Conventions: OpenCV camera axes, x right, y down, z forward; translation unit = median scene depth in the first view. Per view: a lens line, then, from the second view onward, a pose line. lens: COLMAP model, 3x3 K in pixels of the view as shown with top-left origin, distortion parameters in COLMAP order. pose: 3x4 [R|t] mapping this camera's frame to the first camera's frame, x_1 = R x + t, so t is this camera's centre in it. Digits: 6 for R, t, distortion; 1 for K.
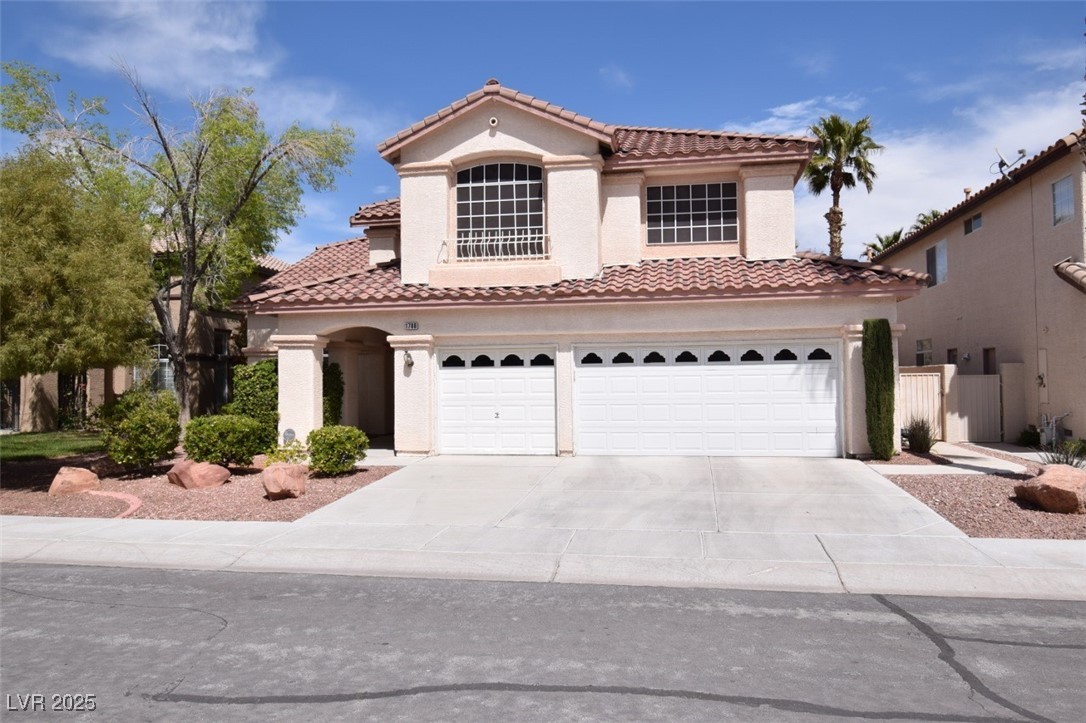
lens RADIAL K [[611.0, 0, 543.0], [0, 611.0, 361.5], [0, 0, 1]] dist [-0.001312, -0.002273]
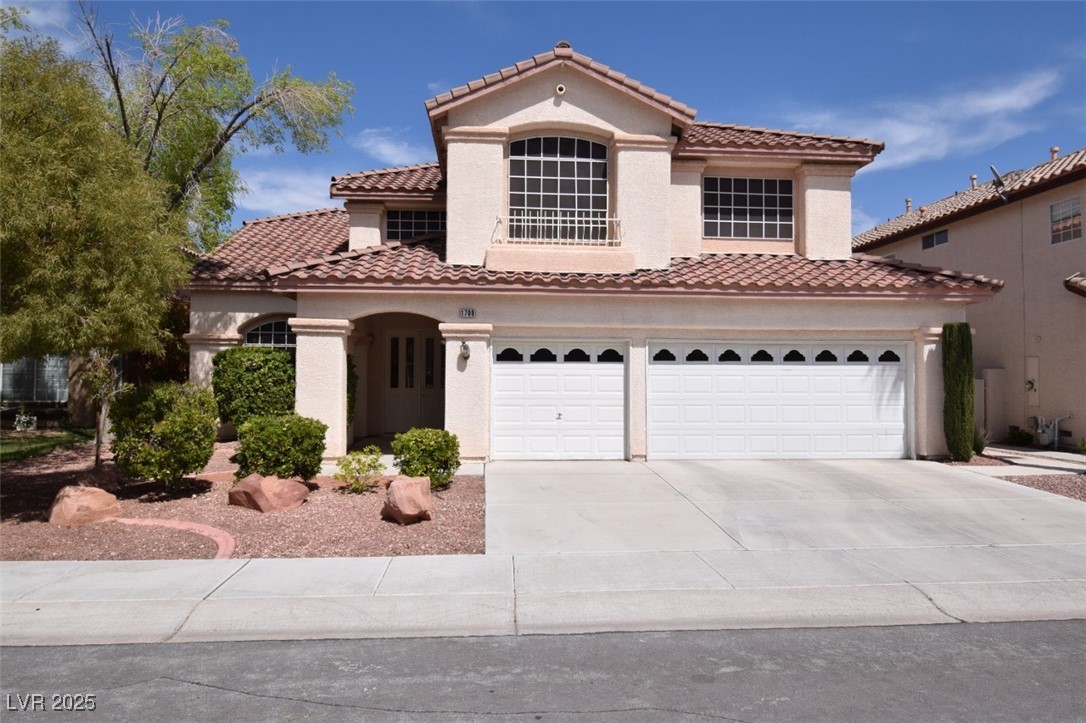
lens RADIAL K [[611.0, 0, 543.0], [0, 611.0, 361.5], [0, 0, 1]] dist [-0.001312, -0.002273]
pose [[0.977484, 0.021200, 0.209944, -0.291411], [-0.021318, 0.999771, -0.001698, 0.009928], [-0.209932, -0.002816, 0.977712, 0.128396]]
